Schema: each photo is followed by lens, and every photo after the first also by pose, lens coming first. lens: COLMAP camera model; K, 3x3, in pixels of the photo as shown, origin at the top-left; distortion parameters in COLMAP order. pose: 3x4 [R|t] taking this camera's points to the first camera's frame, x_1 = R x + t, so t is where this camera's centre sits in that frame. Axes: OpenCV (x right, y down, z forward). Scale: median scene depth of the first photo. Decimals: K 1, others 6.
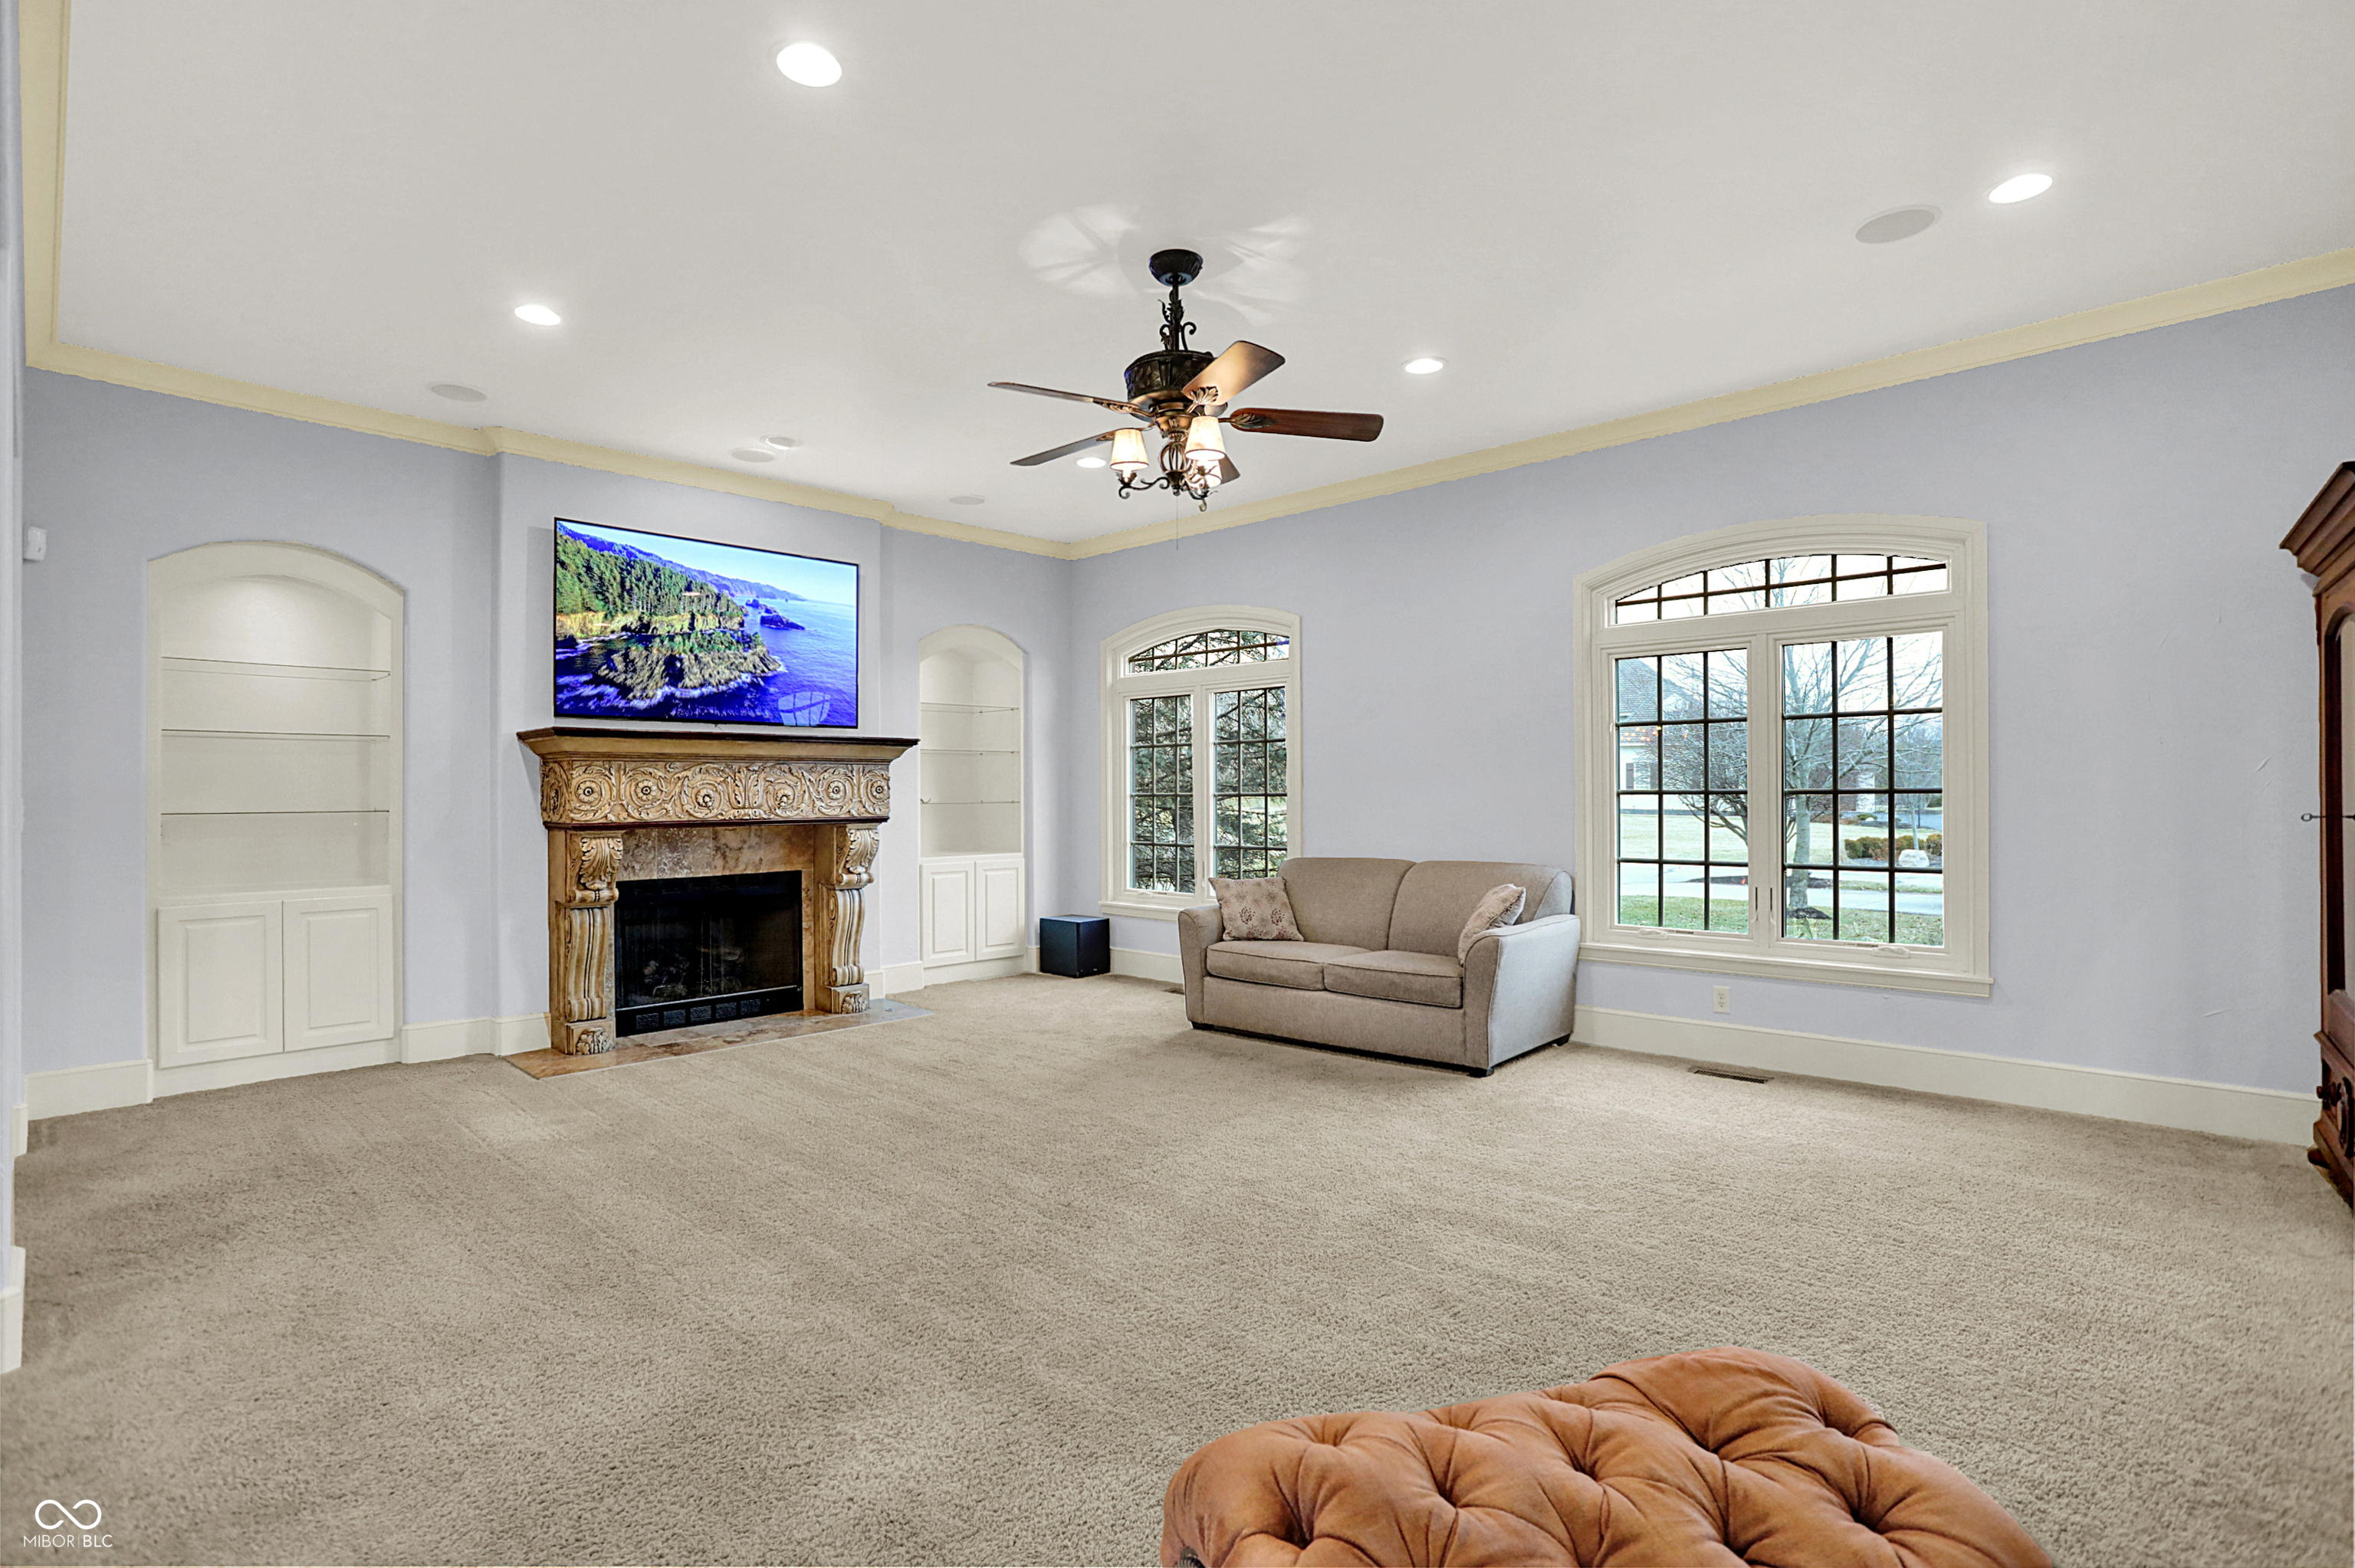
lens RADIAL K [[1132.0, 0, 1177.5], [0, 1132.0, 784.0], [0, 0, 1]] dist [-0.091529, 0.052428]
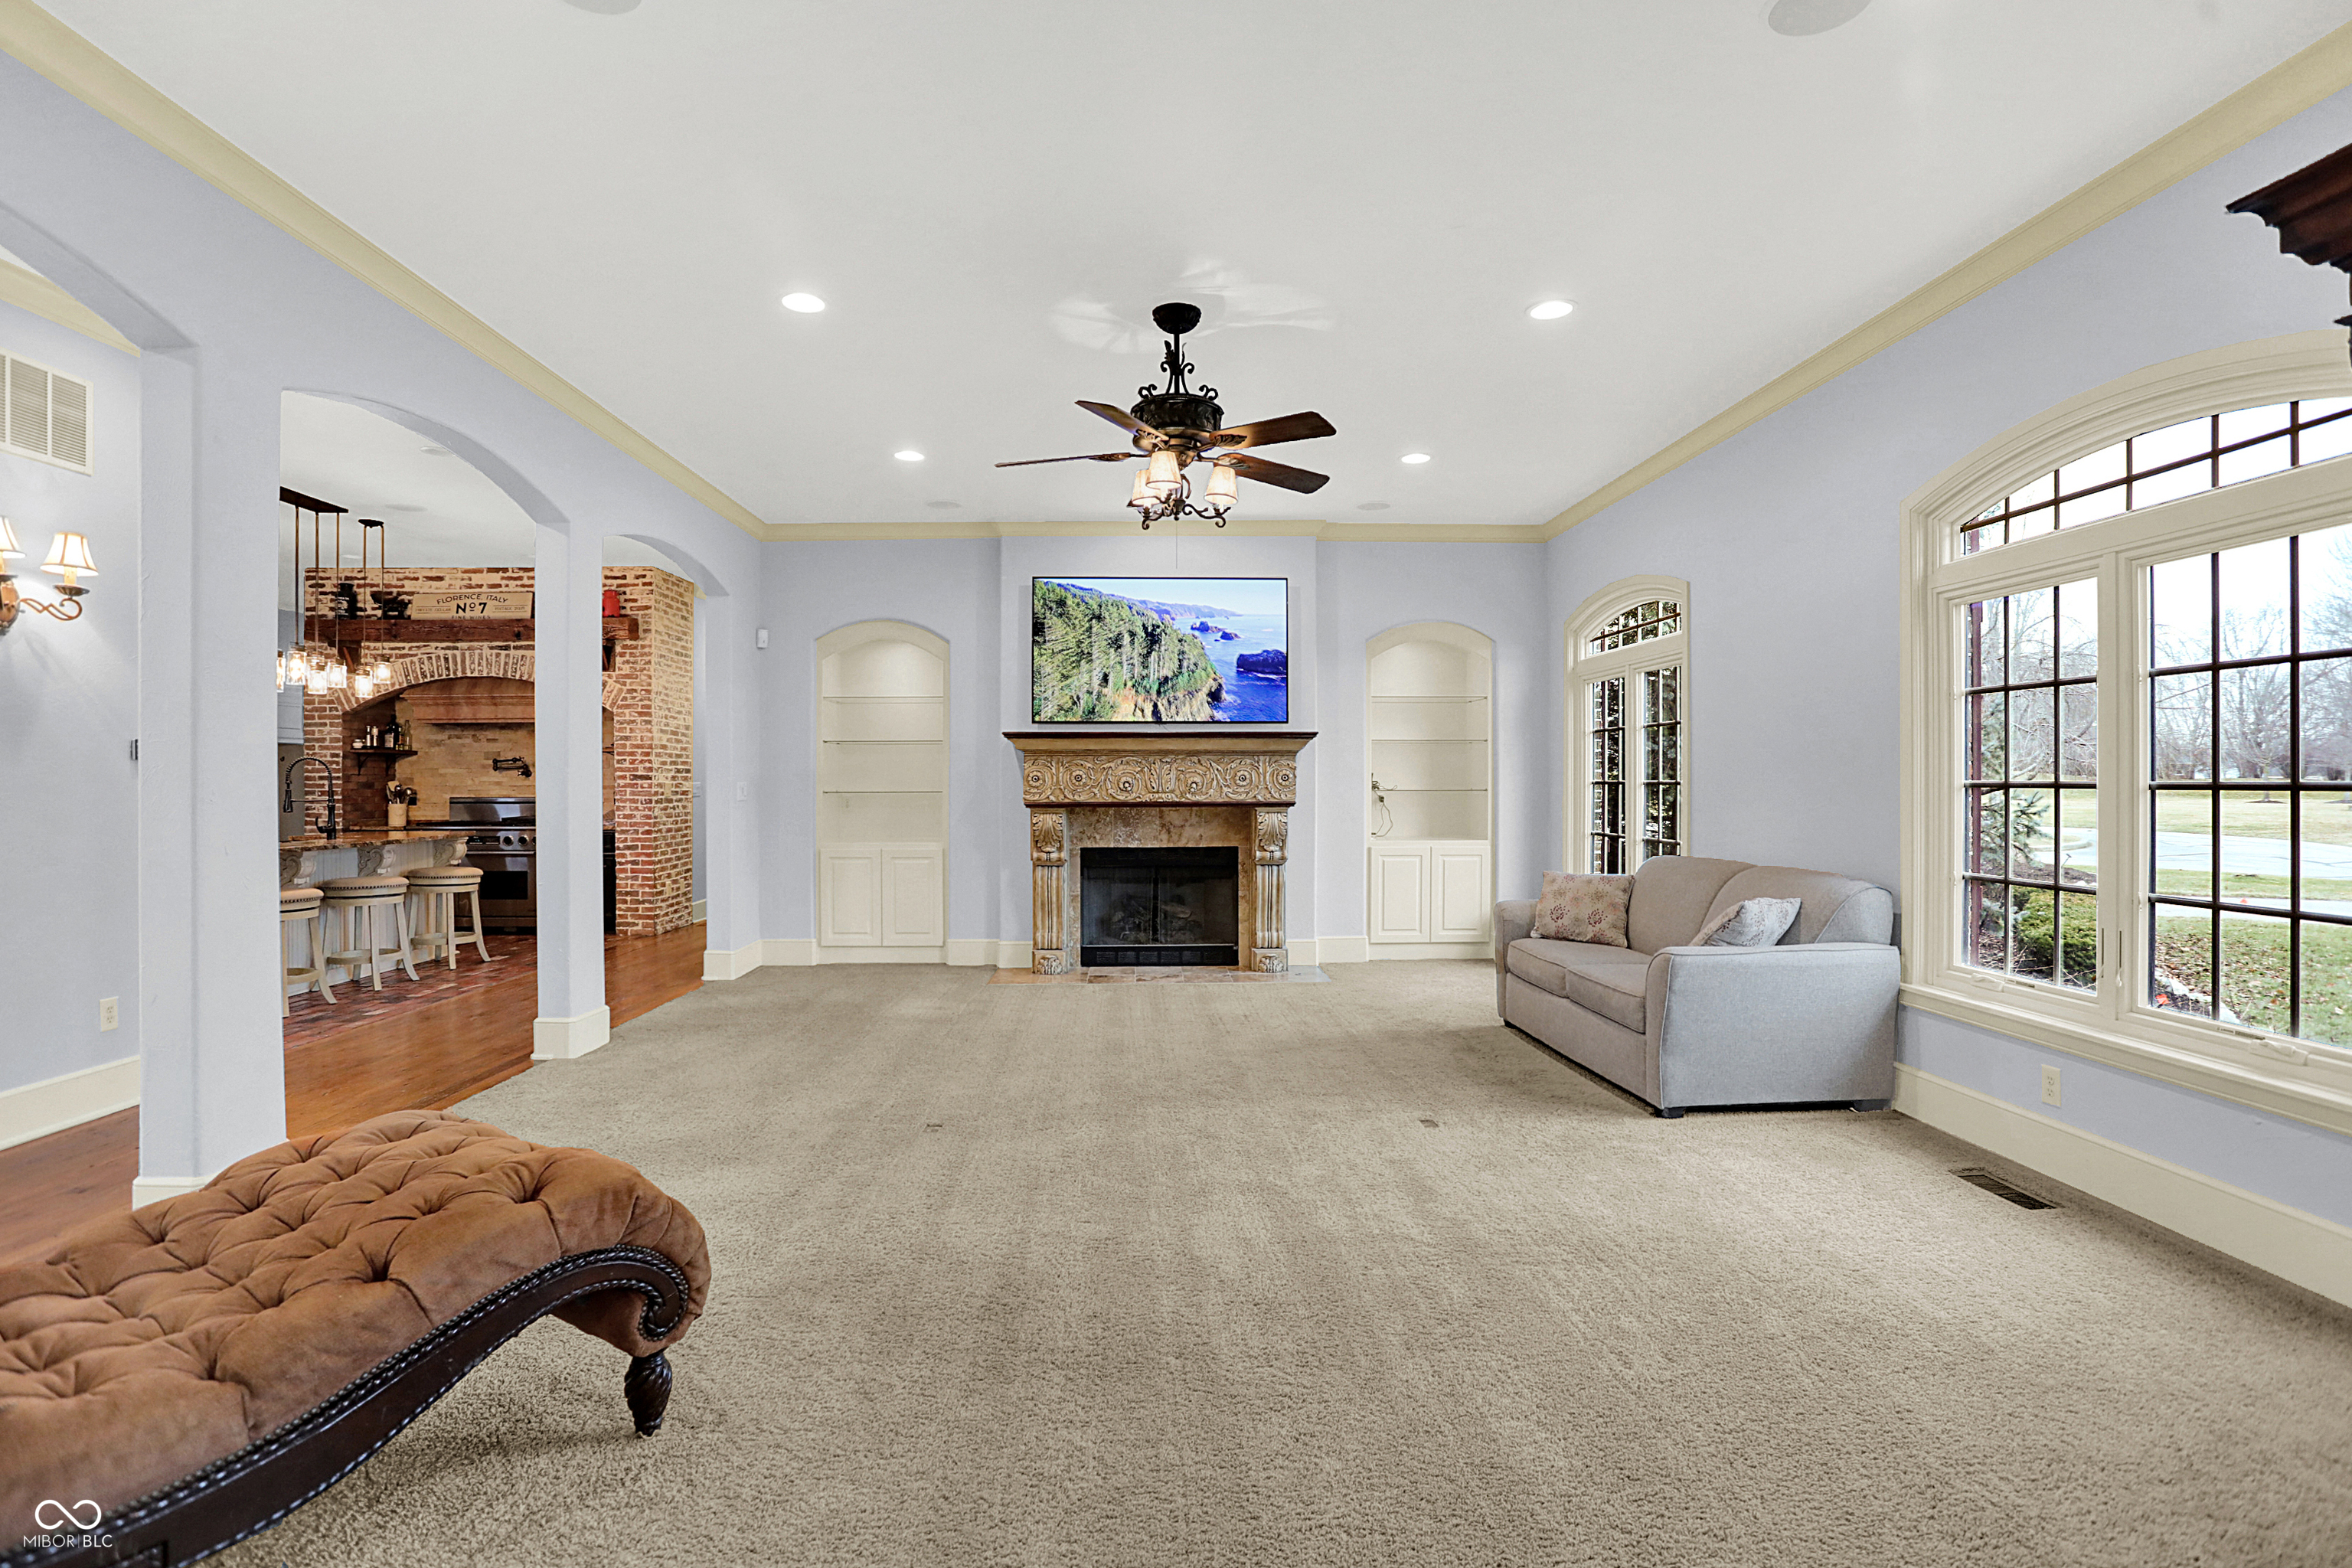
lens RADIAL K [[1144.5, 0, 1176.0], [0, 1144.5, 784.0], [0, 0, 1]] dist [-0.037366, 0.000355]
pose [[0.718984, 0.006903, -0.694993, 0.535039], [0.002552, 0.999918, 0.012571, -0.004151], [0.695022, -0.010812, 0.718907, 0.109882]]
